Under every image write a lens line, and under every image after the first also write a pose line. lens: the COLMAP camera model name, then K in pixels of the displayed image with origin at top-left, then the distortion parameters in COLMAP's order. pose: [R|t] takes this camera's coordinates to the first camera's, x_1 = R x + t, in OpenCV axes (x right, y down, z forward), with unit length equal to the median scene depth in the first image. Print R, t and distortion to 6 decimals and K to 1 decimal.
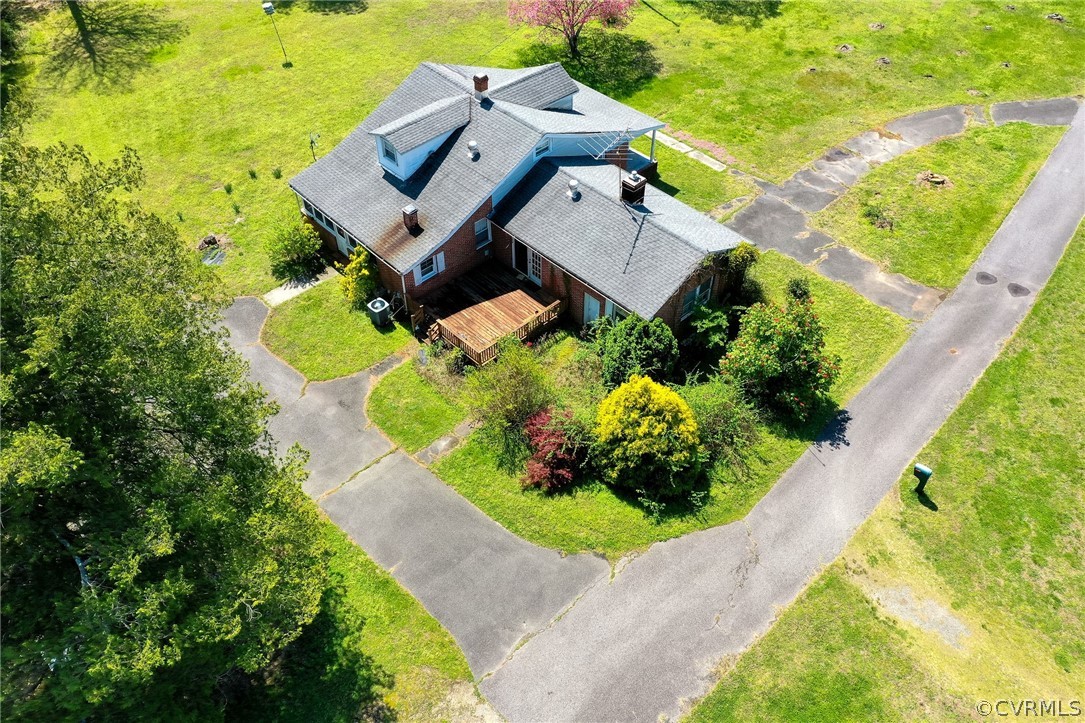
lens RADIAL K [[860.5, 0, 543.8], [0, 860.5, 348.1], [0, 0, 1]] dist [0.005180, 0.003537]
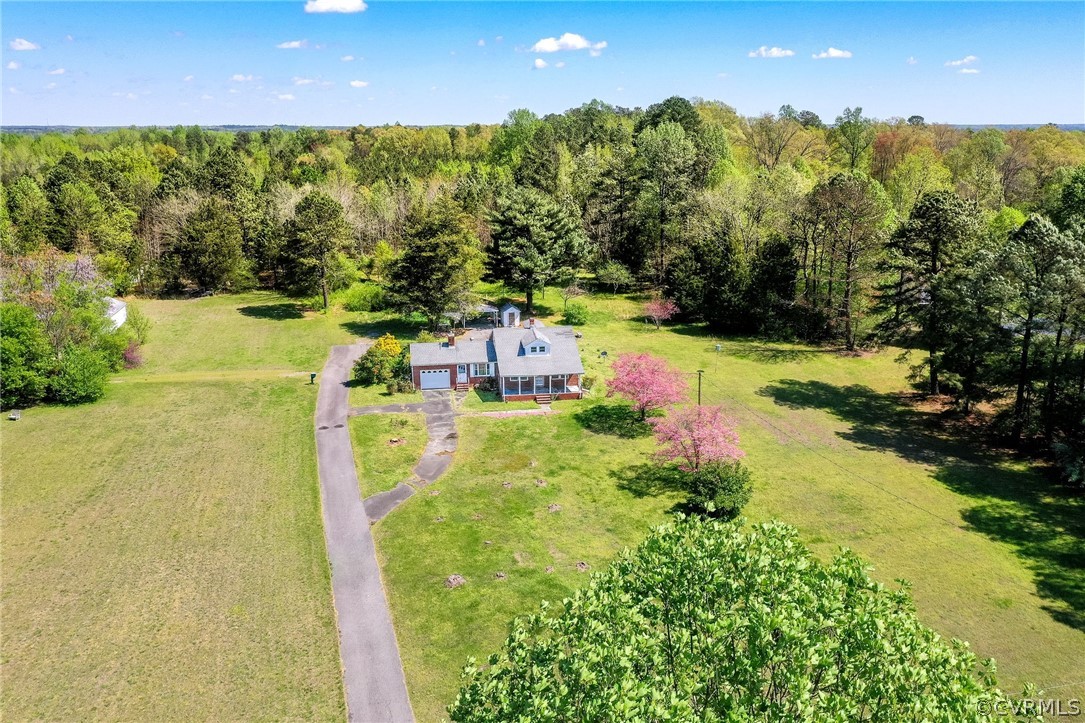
lens RADIAL K [[849.1, 0, 542.5], [0, 849.1, 361.5], [0, 0, 1]] dist [0.000574, -0.000847]
pose [[-0.581502, 0.221472, -0.782819, 1.925574], [-0.576199, 0.567172, 0.588481, -1.776851], [0.574326, 0.793263, -0.202200, 1.685647]]
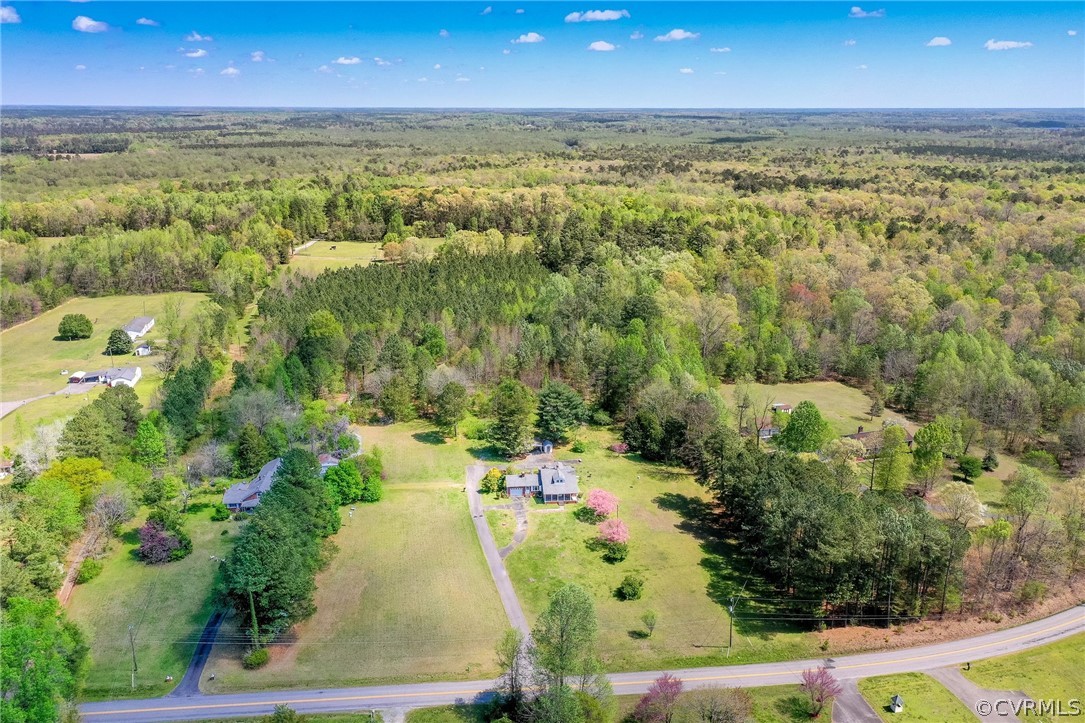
lens RADIAL K [[860.5, 0, 543.8], [0, 860.5, 348.1], [0, 0, 1]] dist [0.005180, 0.003537]
pose [[-0.613610, 0.220577, -0.758175, 4.371174], [-0.562734, 0.551408, 0.615857, -4.444689], [0.553907, 0.804546, -0.214224, 1.629744]]
